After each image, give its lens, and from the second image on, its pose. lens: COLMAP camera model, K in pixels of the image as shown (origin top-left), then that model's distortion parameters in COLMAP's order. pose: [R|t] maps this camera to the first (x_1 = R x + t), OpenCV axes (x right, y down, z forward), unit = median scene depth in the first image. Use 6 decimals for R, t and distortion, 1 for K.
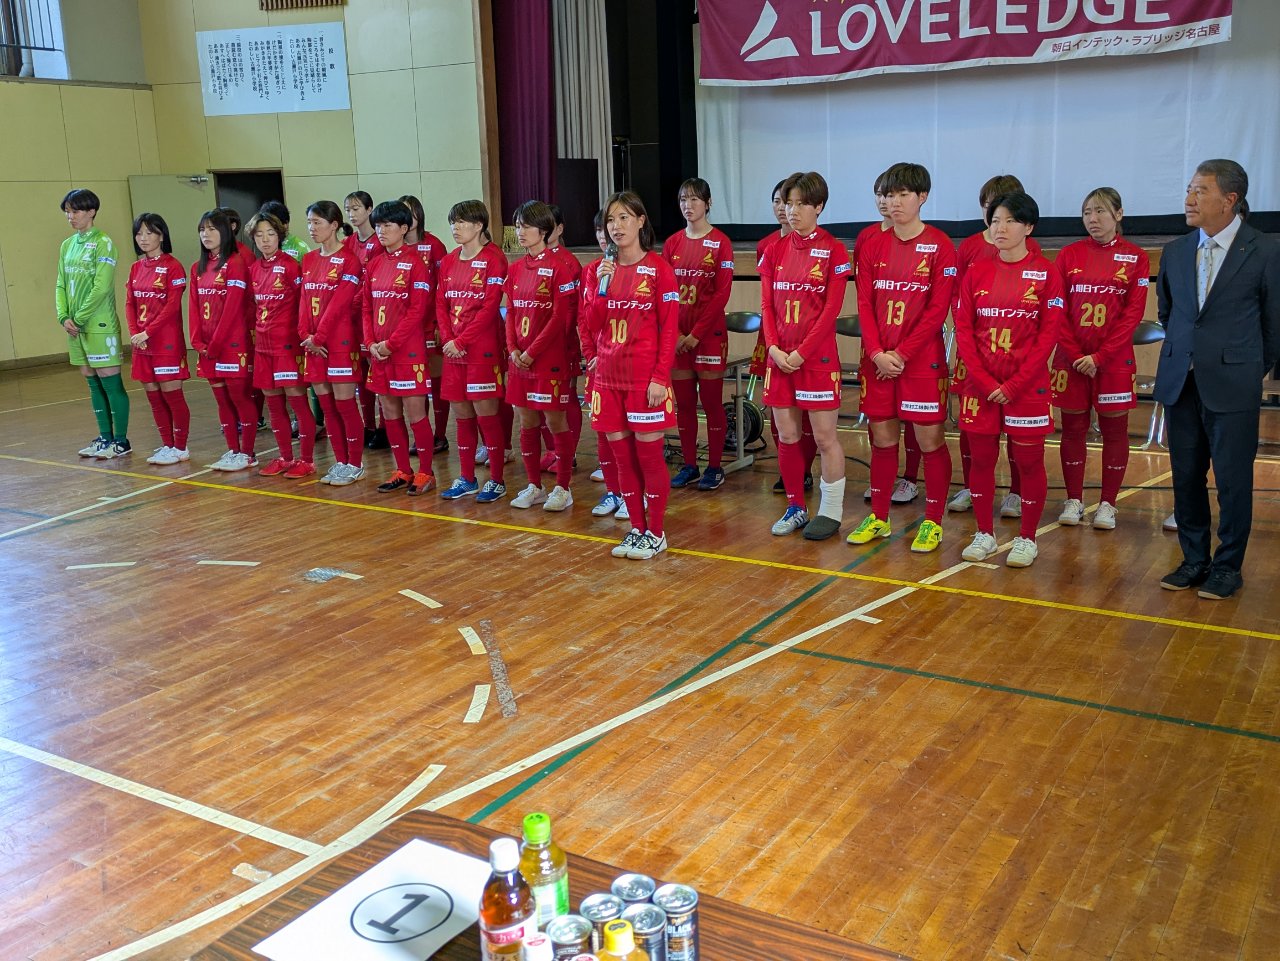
lens RADIAL K [[1253.3, 0, 634.0], [0, 1253.3, 461.4], [0, 0, 1]] dist [0.042904, 0.000000]
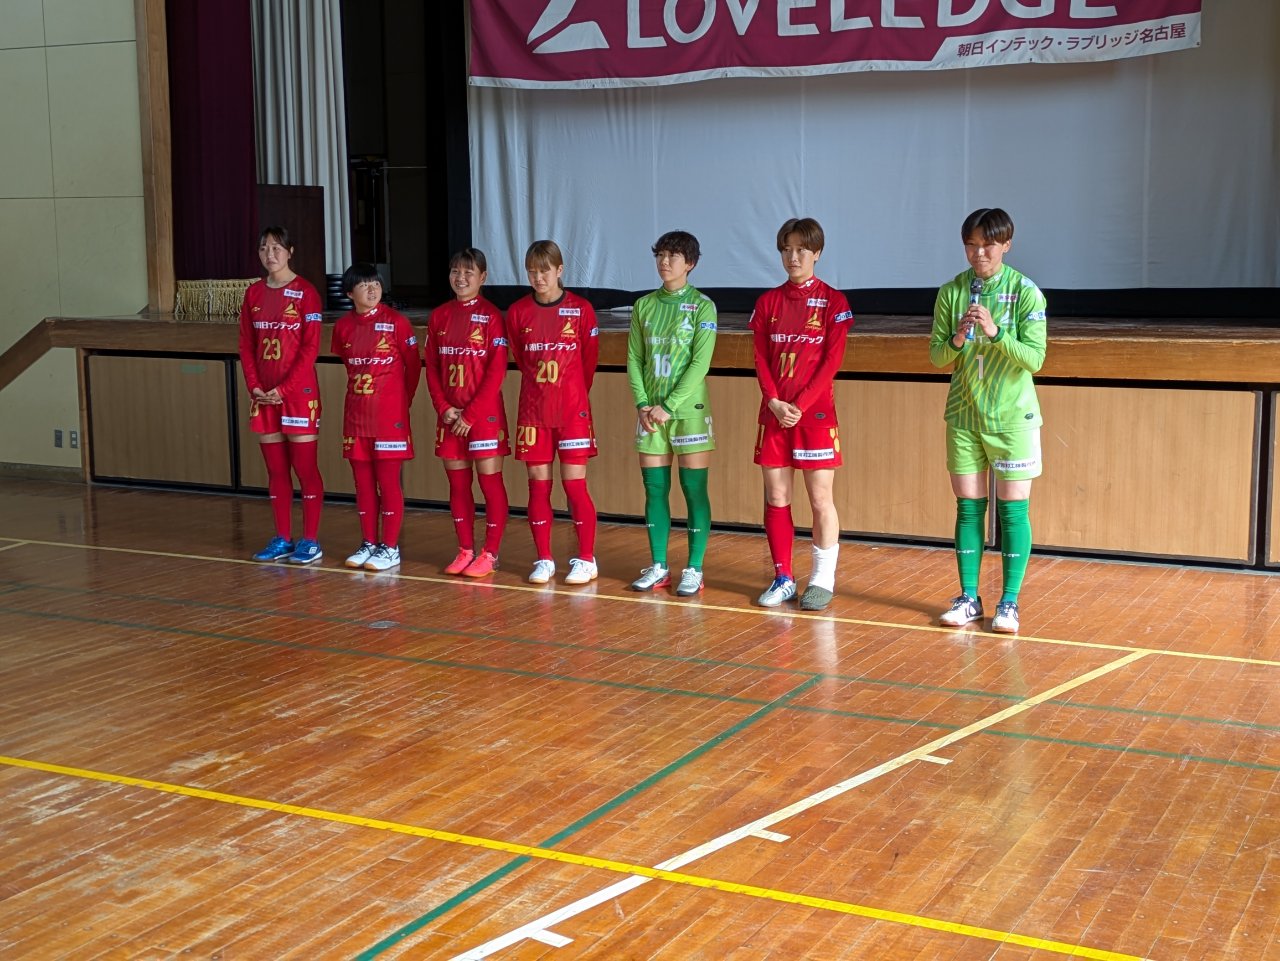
lens RADIAL K [[1775.6, 0, 608.1], [0, 1775.6, 474.6], [0, 0, 1]] dist [0.061561, 0.000000]
pose [[0.996659, 0.013304, 0.080579, 0.129370], [-0.007002, 0.996929, -0.077994, -0.028969], [-0.081369, 0.077169, 0.993692, 0.108085]]
